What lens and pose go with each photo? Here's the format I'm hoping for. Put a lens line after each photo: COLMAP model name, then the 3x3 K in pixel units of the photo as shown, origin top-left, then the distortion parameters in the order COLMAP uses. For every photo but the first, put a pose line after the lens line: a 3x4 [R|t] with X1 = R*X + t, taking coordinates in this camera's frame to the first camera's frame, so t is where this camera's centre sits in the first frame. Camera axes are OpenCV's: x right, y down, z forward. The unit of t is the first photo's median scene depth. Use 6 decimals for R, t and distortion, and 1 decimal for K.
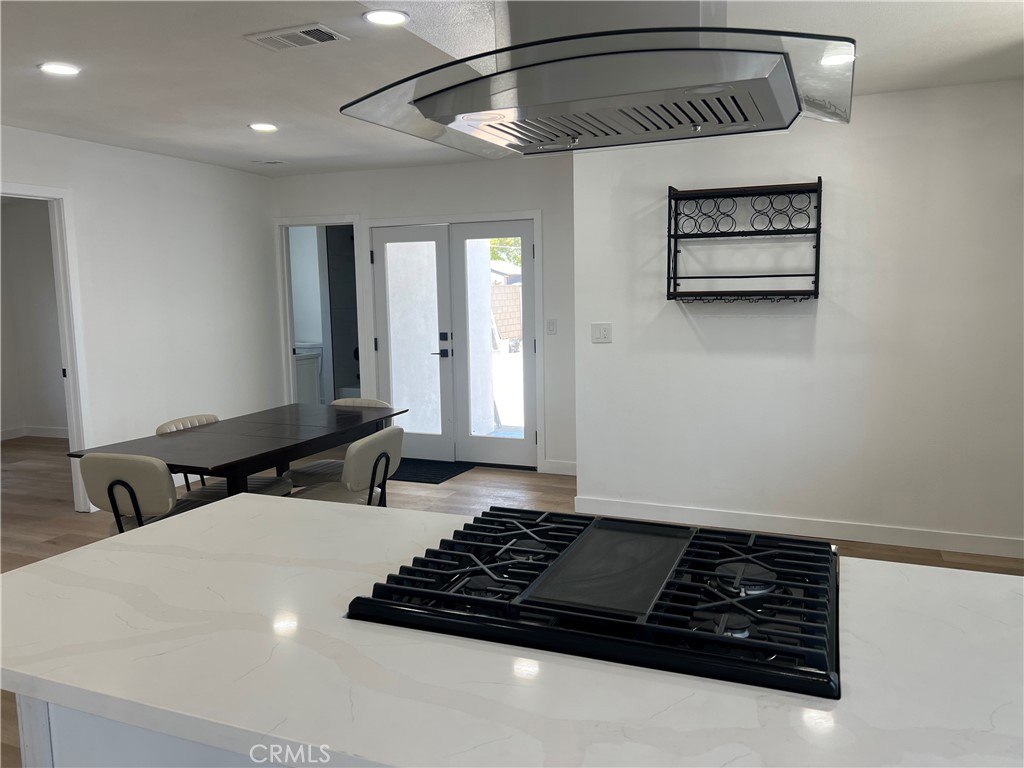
lens RADIAL K [[760.6, 0, 509.7], [0, 760.6, 388.4], [0, 0, 1]] dist [0.054882, -0.044310]
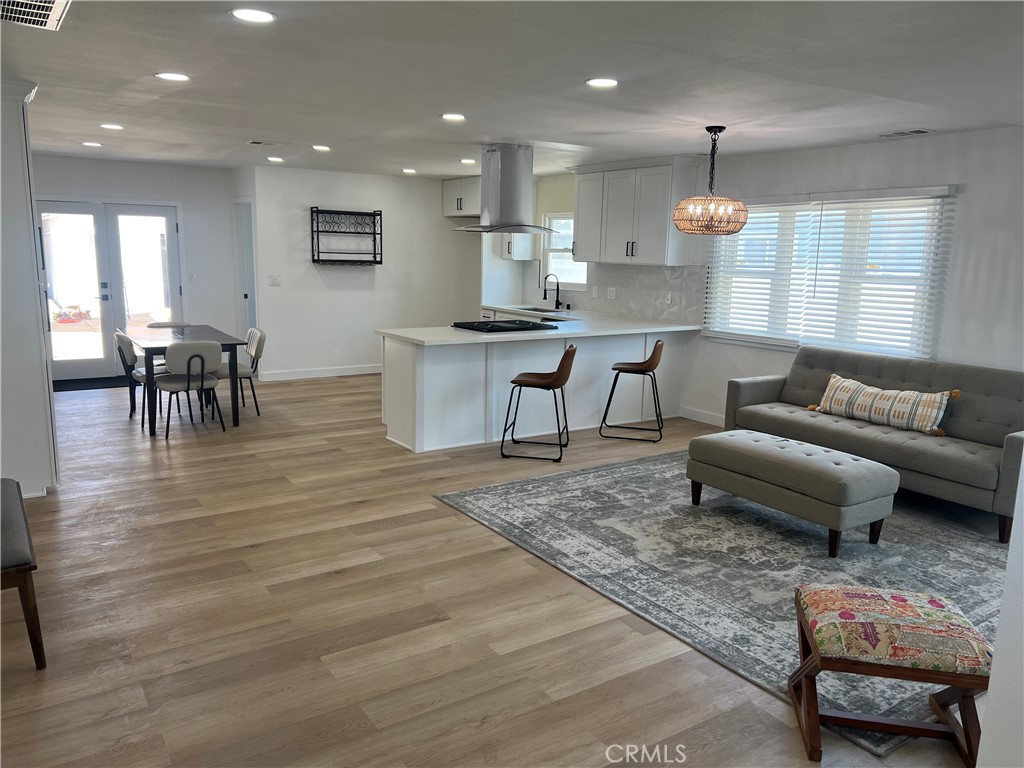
lens RADIAL K [[760.6, 0, 513.5], [0, 760.6, 379.7], [0, 0, 1]] dist [0.054882, -0.044310]
pose [[0.538871, -0.114569, 0.834561, -1.215190], [0.079852, 0.993194, 0.084786, 0.058071], [-0.838595, 0.020953, 0.544352, -0.515030]]
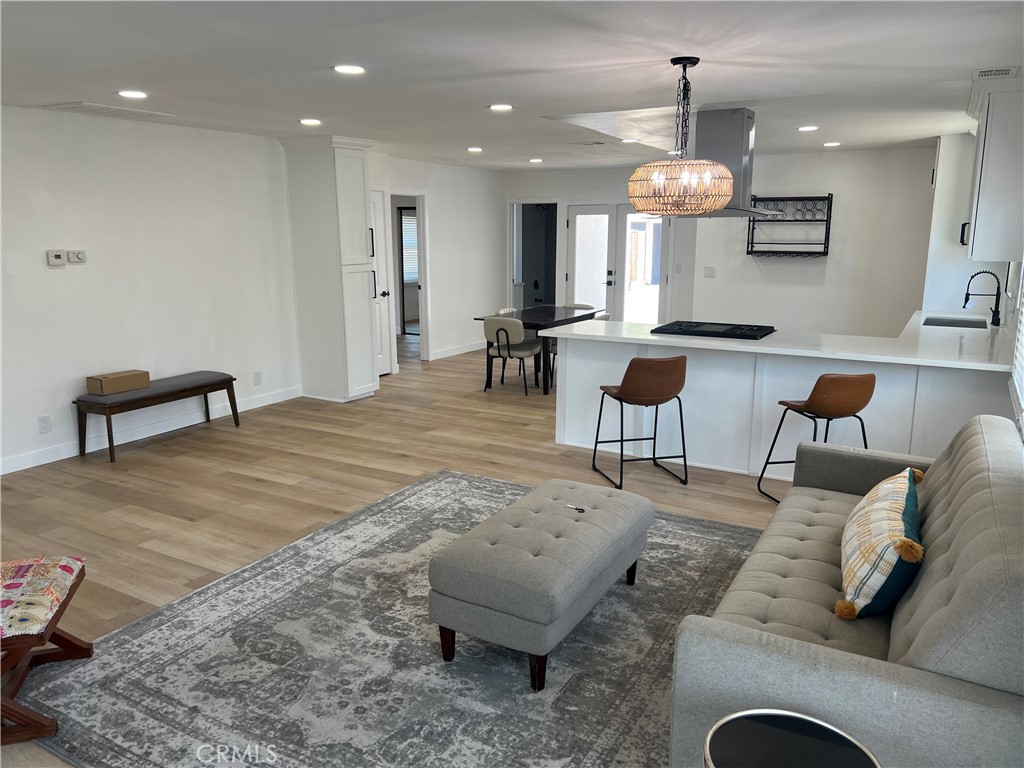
lens RADIAL K [[760.6, 0, 511.7], [0, 760.6, 385.7], [0, 0, 1]] dist [0.054882, -0.044310]
pose [[0.993058, 0.041013, -0.110246, -0.149755], [-0.033097, 0.996805, 0.072695, 0.088756], [0.112875, -0.068541, 0.991242, -0.968674]]
